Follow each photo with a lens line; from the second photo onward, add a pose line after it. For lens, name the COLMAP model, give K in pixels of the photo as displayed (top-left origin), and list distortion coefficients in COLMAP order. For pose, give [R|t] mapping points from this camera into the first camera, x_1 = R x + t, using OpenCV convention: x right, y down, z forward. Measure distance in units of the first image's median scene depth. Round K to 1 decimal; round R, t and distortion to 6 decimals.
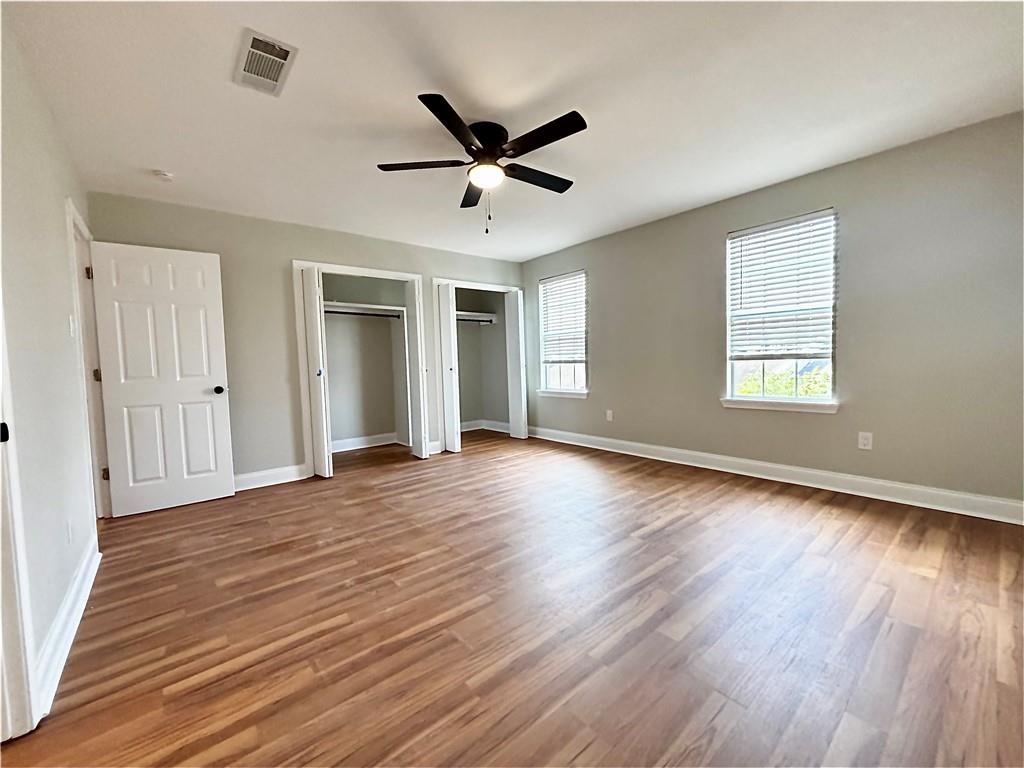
lens RADIAL K [[414.9, 0, 513.2], [0, 414.9, 382.5], [0, 0, 1]] dist [0.000071, 0.000861]
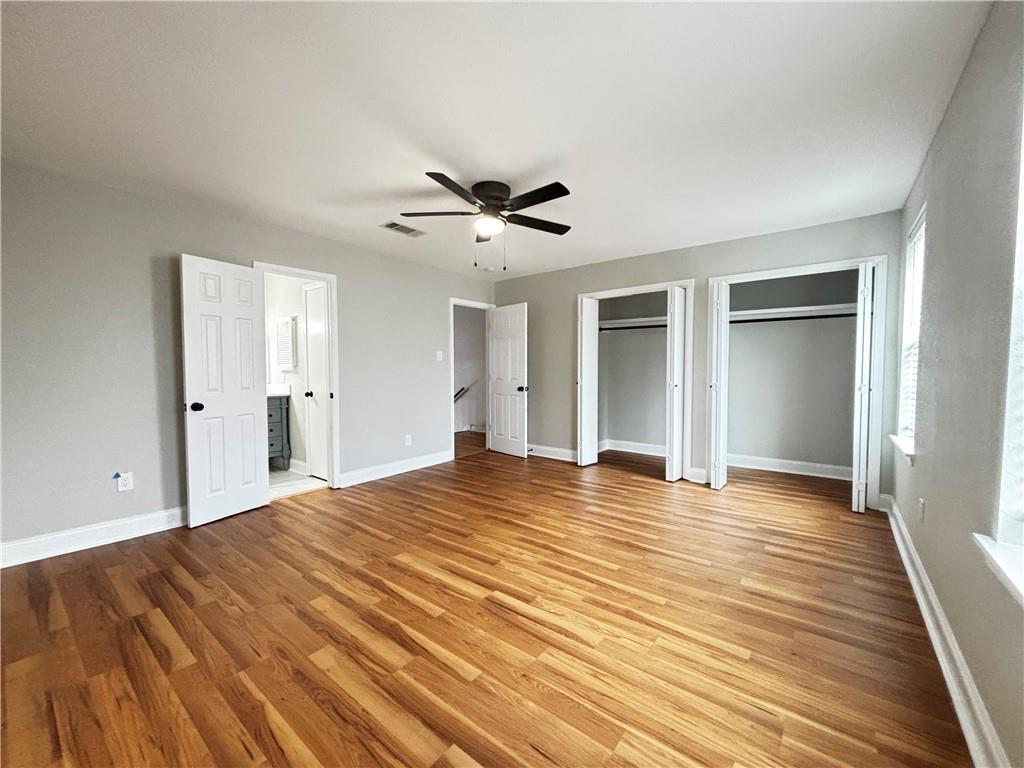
lens RADIAL K [[414.9, 0, 511.5], [0, 414.9, 384.4], [0, 0, 1]] dist [0.000071, 0.000861]
pose [[0.196021, 0.067532, -0.978272, 0.929221], [-0.057314, 0.996709, 0.057320, -0.097766], [0.978923, 0.044833, 0.199247, 0.701050]]
